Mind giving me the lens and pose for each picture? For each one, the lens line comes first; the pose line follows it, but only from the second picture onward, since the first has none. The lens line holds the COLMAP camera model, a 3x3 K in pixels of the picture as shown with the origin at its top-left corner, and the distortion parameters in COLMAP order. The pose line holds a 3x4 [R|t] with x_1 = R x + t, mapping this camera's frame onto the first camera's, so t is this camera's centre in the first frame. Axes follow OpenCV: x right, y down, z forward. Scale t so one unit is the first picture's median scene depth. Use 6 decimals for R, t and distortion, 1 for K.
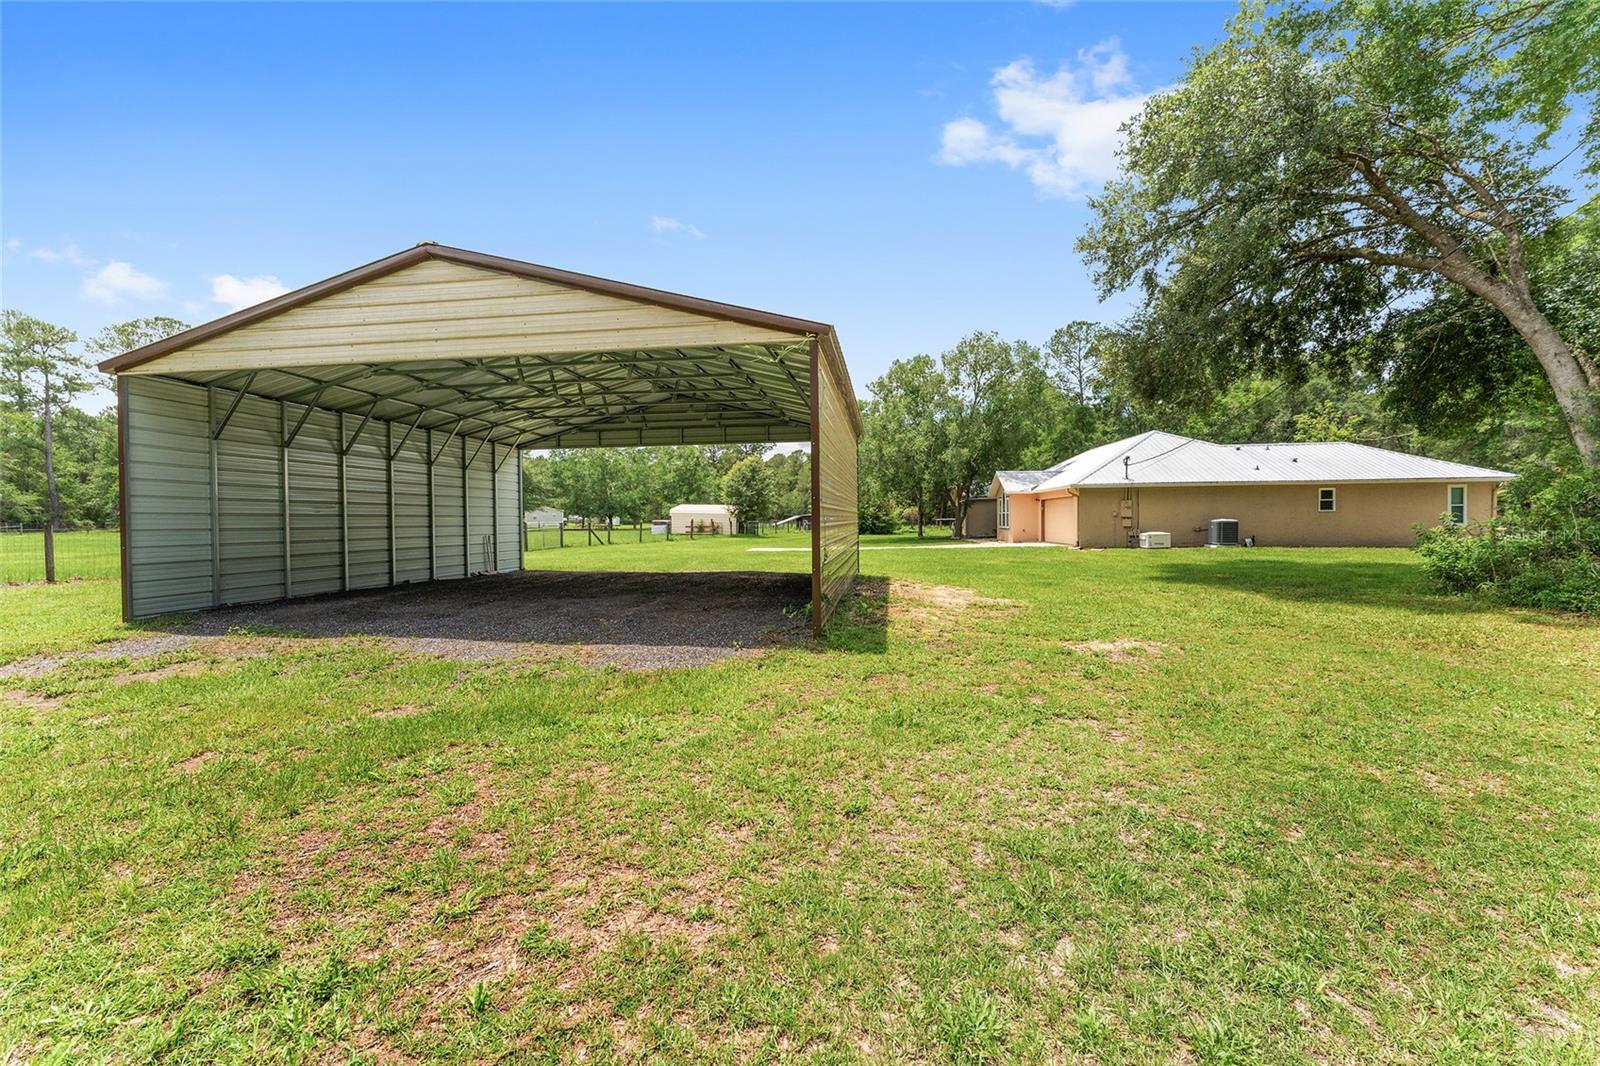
lens RADIAL K [[651.5, 0, 800.0], [0, 651.5, 533.0], [0, 0, 1]] dist [0.000300, -0.000400]
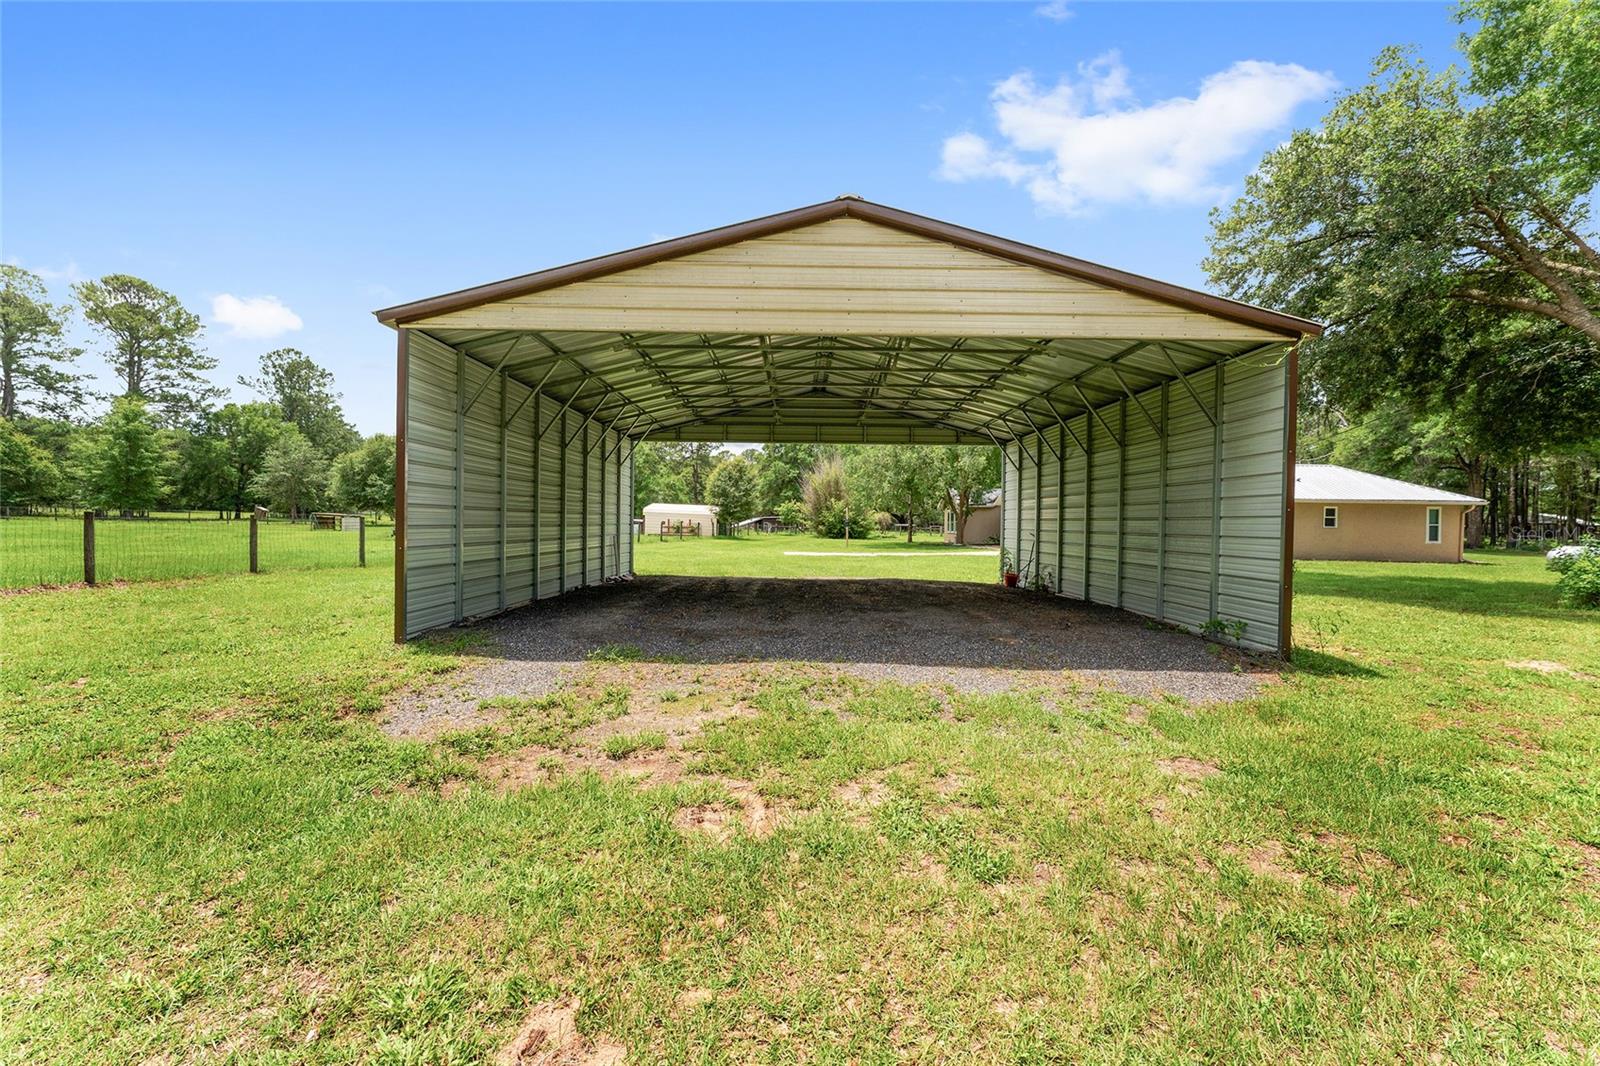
lens RADIAL K [[651.5, 0, 800.0], [0, 651.5, 533.0], [0, 0, 1]] dist [0.000300, -0.000400]
pose [[0.989203, 0.021826, 0.144914, -0.364673], [-0.021318, 0.999760, -0.005059, -0.000836], [-0.144990, 0.001915, 0.989431, 0.082646]]
